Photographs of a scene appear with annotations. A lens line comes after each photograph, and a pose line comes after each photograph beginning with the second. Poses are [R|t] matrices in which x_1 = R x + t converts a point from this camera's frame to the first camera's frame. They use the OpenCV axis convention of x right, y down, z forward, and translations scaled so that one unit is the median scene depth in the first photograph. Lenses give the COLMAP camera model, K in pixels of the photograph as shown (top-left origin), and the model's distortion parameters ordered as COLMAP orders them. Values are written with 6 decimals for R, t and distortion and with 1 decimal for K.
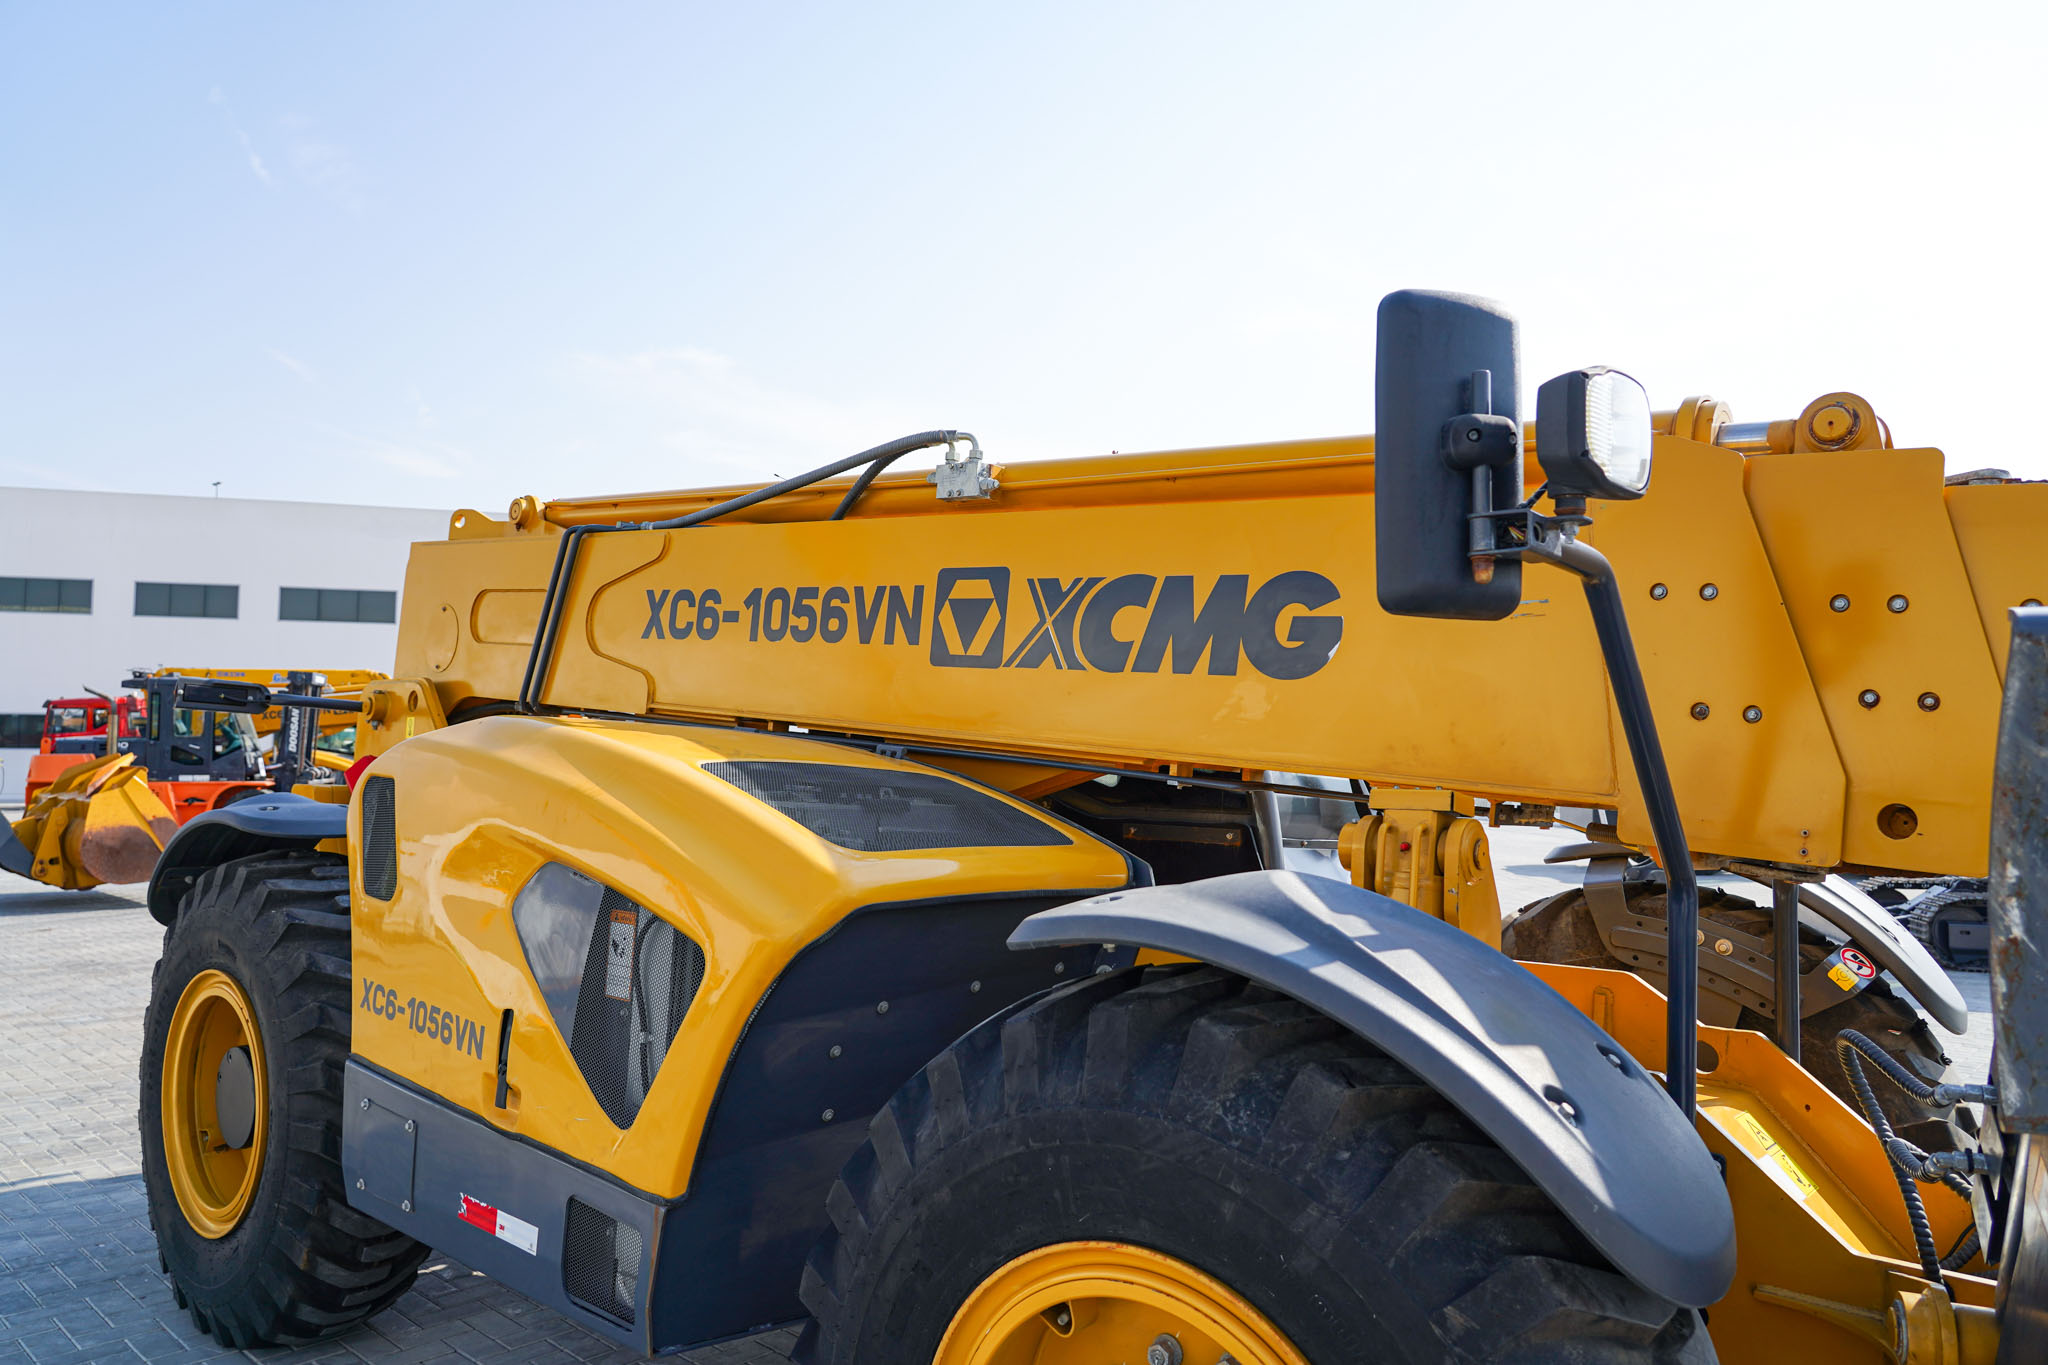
lens RADIAL K [[1416.6, 0, 1016.9], [0, 1416.6, 670.8], [0, 0, 1]] dist [-0.030464, 0.021527]
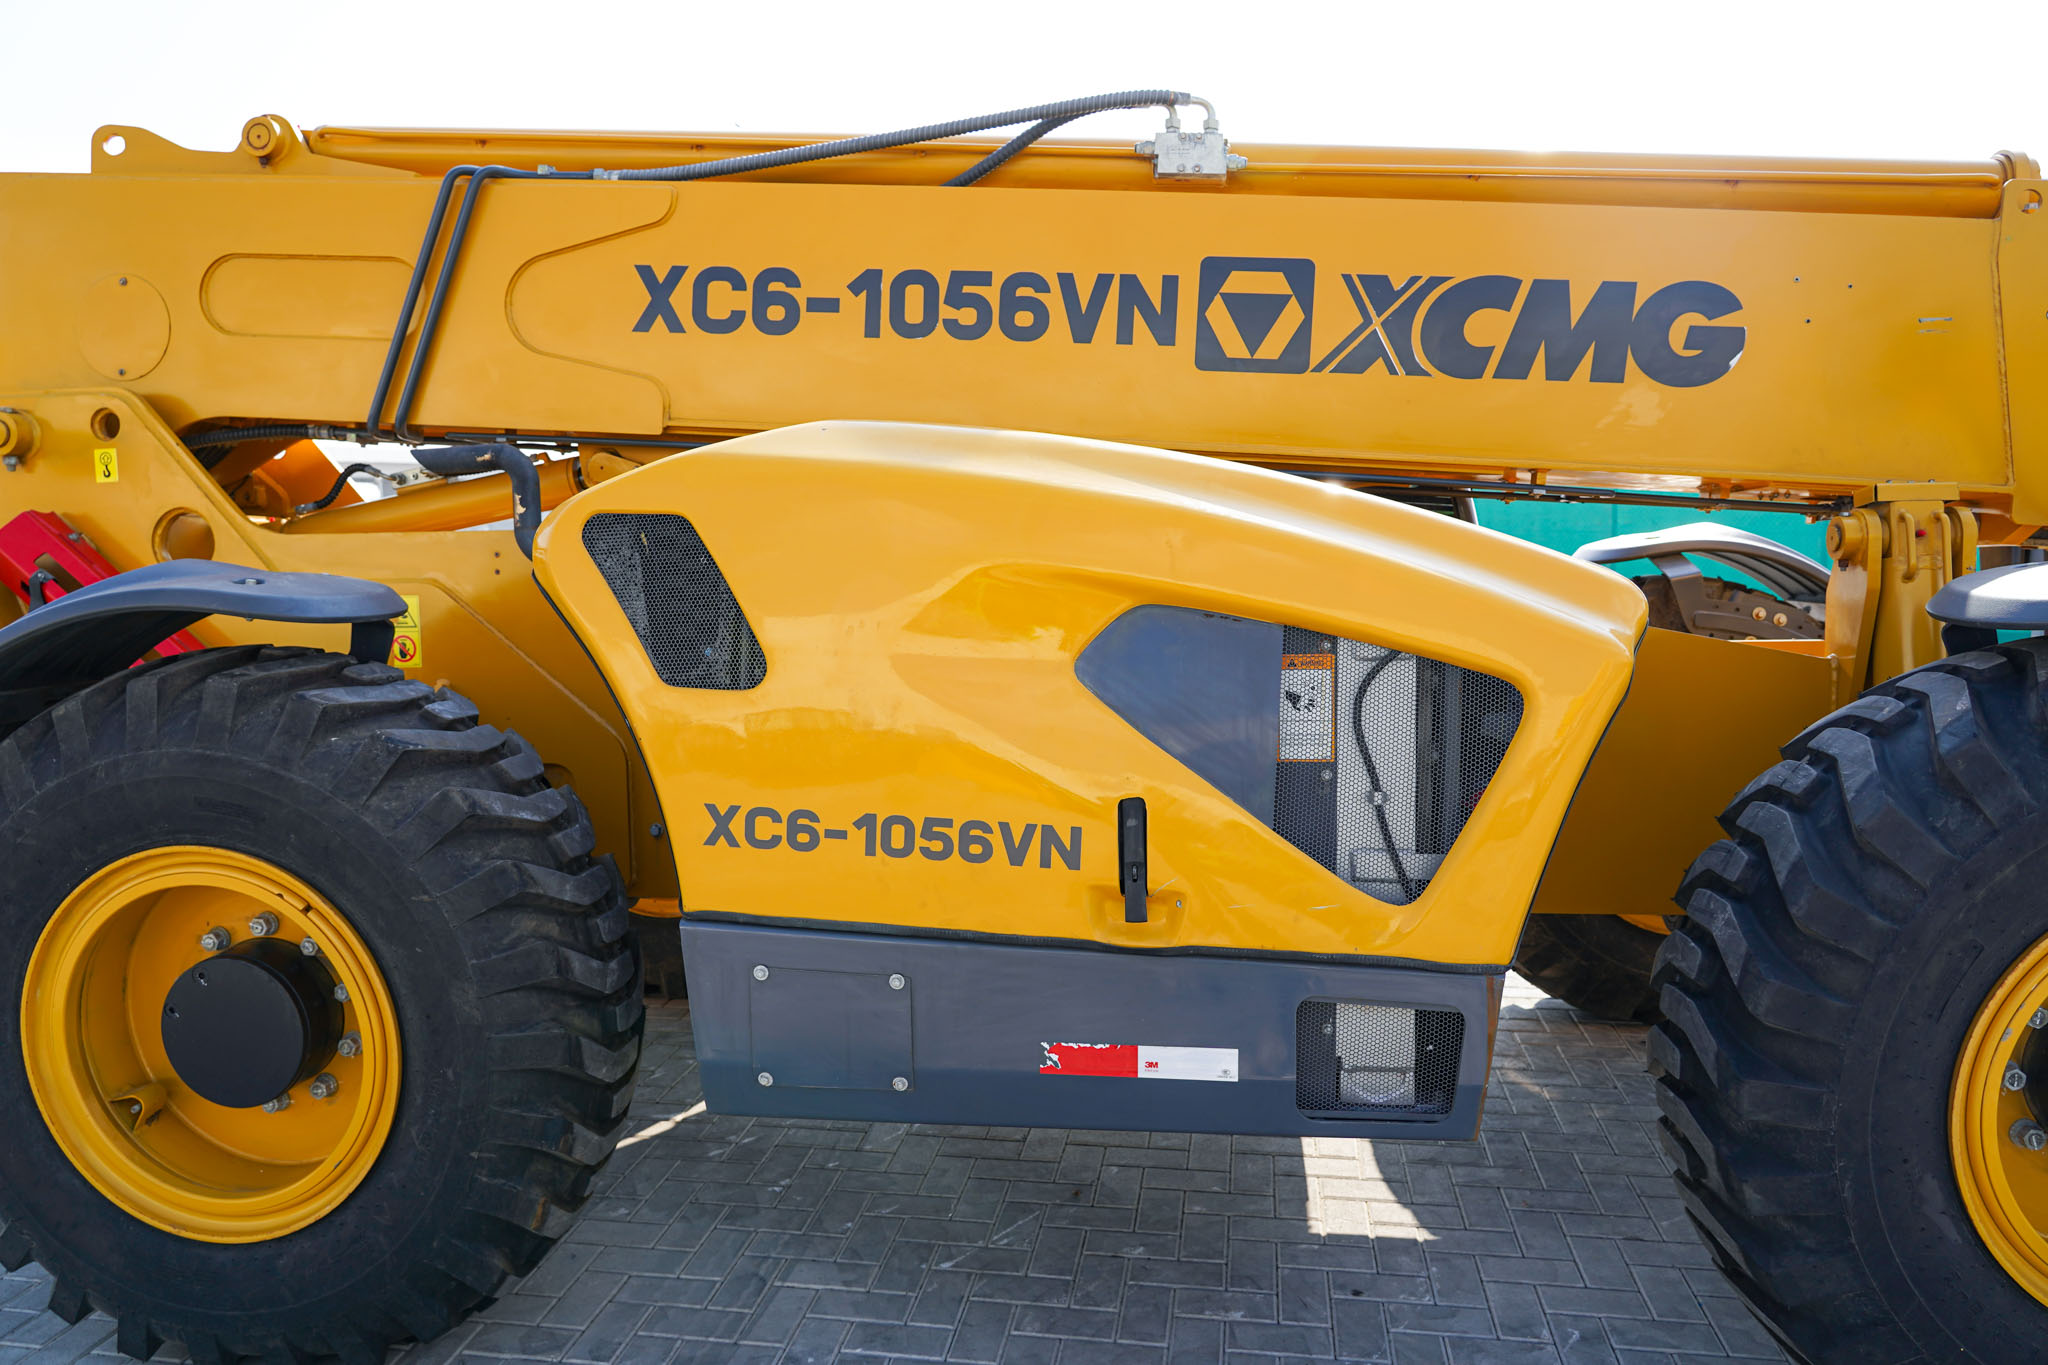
lens RADIAL K [[1392.4, 0, 1013.8], [0, 1392.4, 676.3], [0, 0, 1]] dist [-0.035782, 0.020435]
pose [[0.825051, -0.092704, 0.557401, -0.743526], [-0.006123, 0.984925, 0.172871, 0.039912], [-0.565024, -0.146041, 0.812046, 0.387311]]
